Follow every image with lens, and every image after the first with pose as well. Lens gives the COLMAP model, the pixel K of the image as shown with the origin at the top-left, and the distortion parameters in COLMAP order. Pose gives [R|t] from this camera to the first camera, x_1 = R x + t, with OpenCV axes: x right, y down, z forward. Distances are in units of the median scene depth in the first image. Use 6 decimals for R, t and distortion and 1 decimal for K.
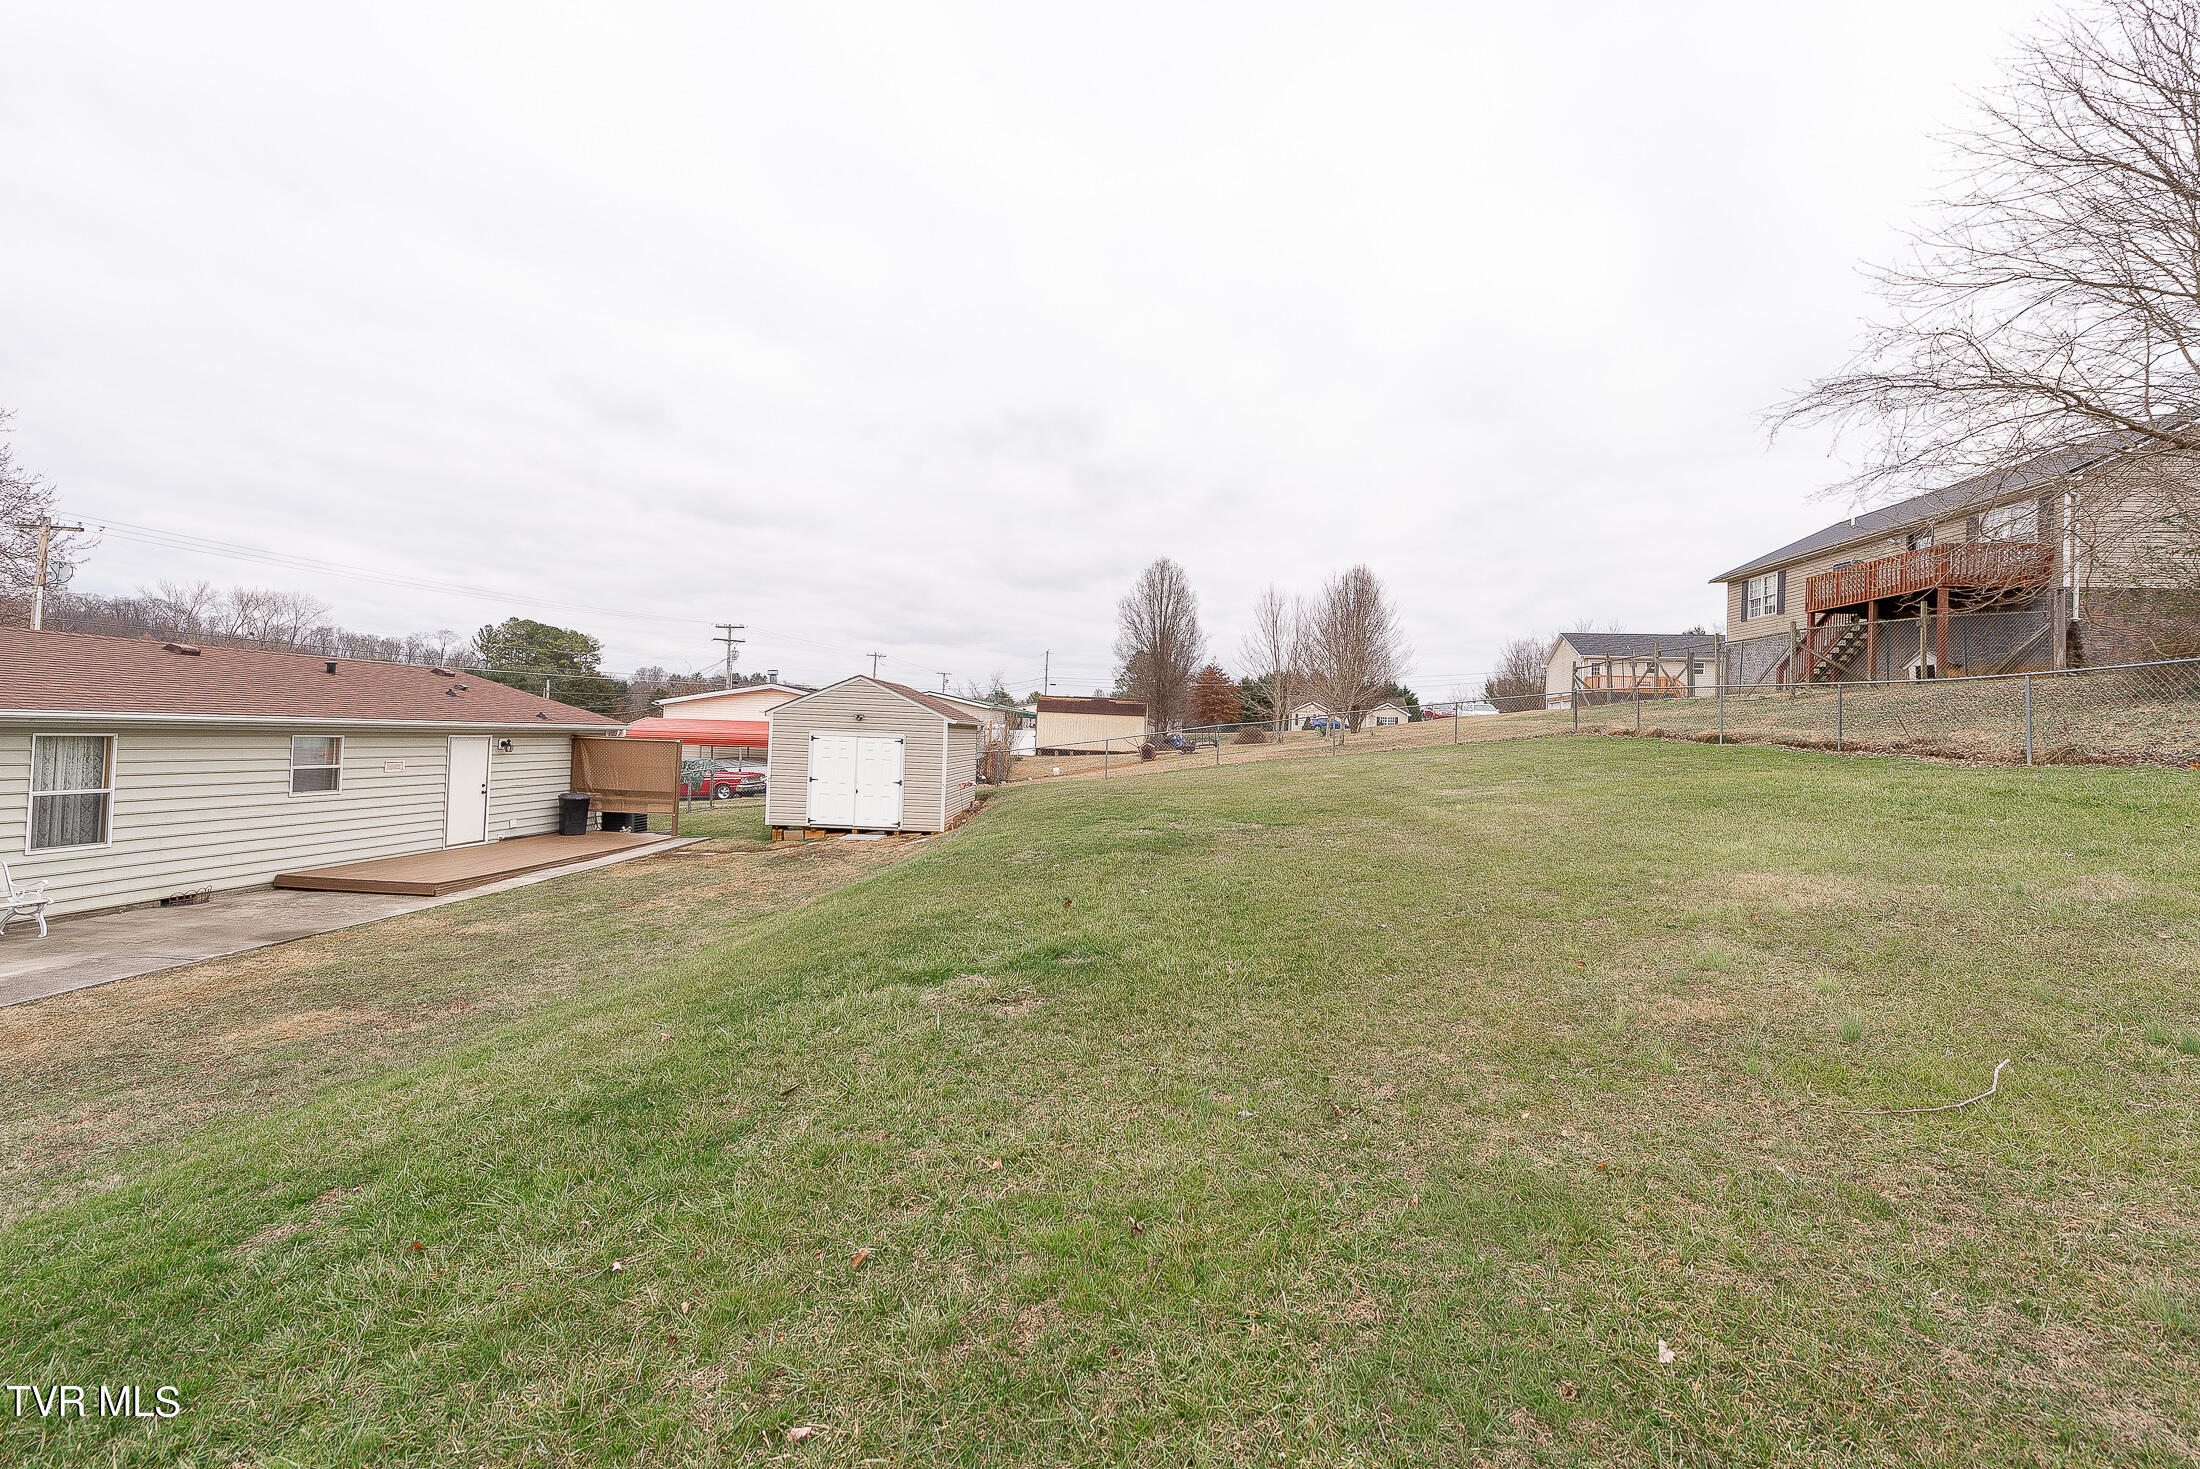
lens RADIAL K [[880.8, 0, 1098.7], [0, 880.8, 728.7], [0, 0, 1]] dist [0.014933, -0.003589]
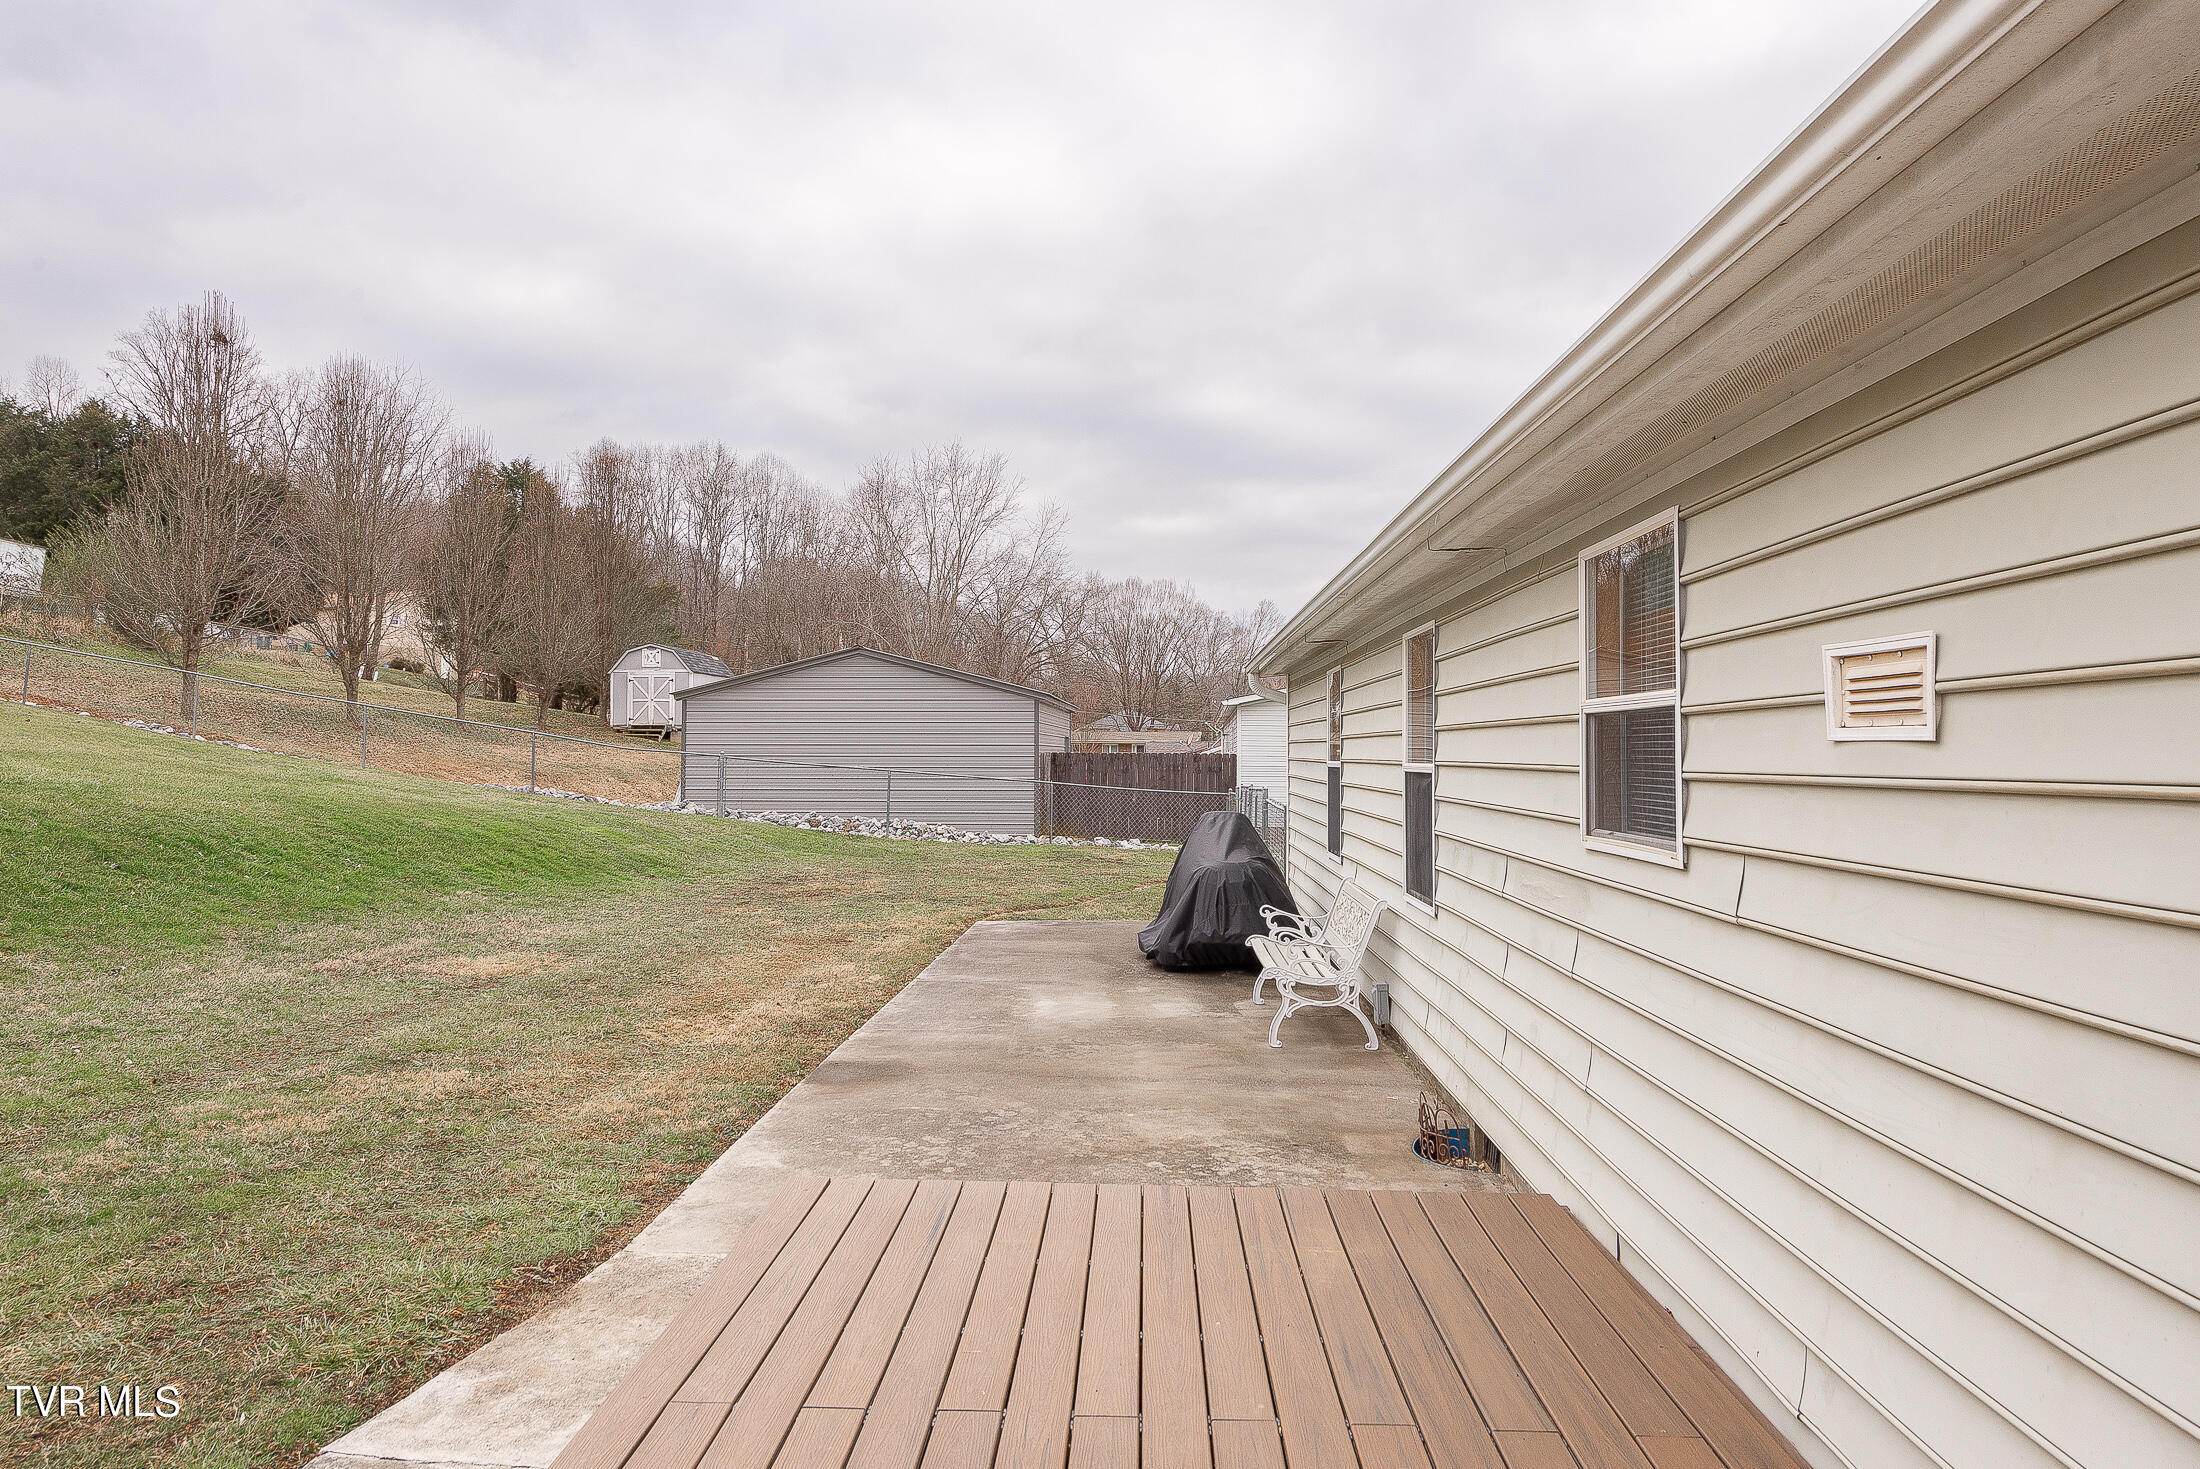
lens RADIAL K [[1332.2, 0, 1077.8], [0, 1332.2, 728.9], [0, 0, 1]] dist [0.013619, -0.010555]
pose [[-0.997675, -0.047279, -0.049093, -0.556513], [-0.045918, 0.998539, -0.028481, 0.045460], [0.050368, -0.026160, -0.998388, 0.946356]]
